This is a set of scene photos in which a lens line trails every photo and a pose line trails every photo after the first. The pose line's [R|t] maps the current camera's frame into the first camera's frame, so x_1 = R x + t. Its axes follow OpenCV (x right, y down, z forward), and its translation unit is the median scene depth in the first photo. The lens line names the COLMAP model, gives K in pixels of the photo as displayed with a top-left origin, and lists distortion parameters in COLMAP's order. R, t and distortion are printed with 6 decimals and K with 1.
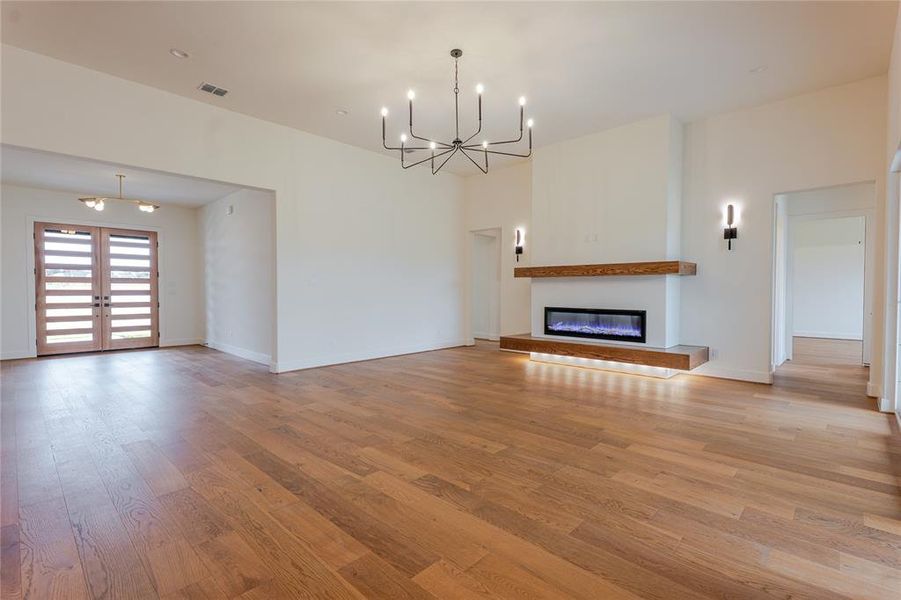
lens RADIAL K [[418.7, 0, 453.4], [0, 418.7, 299.0], [0, 0, 1]] dist [0.001863, -0.000322]
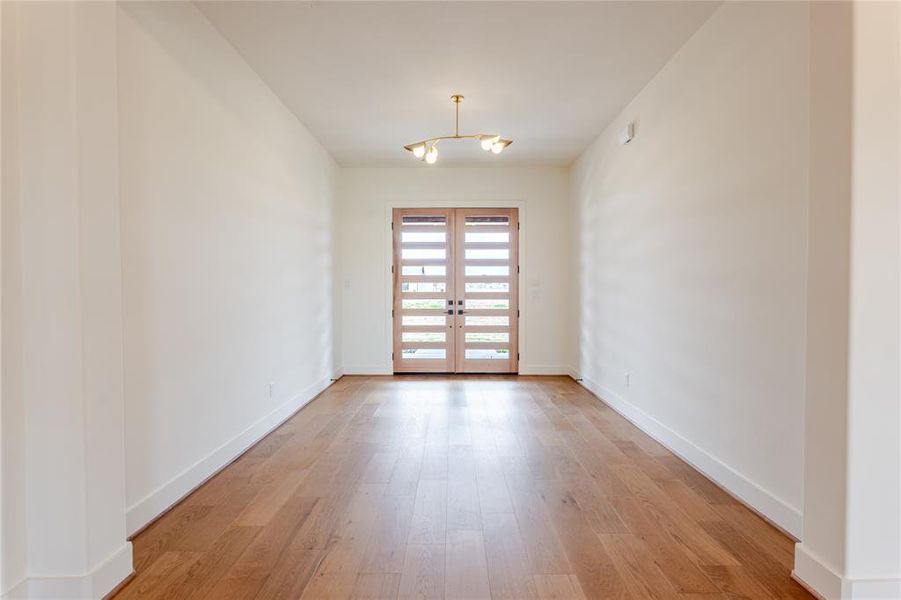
lens RADIAL K [[418.7, 0, 453.4], [0, 418.7, 299.0], [0, 0, 1]] dist [0.001863, -0.000322]
pose [[0.687736, 0.010402, -0.725886, -0.298078], [-0.016042, 0.999871, -0.000871, -0.008521], [0.725784, 0.012243, 0.687814, 0.482168]]
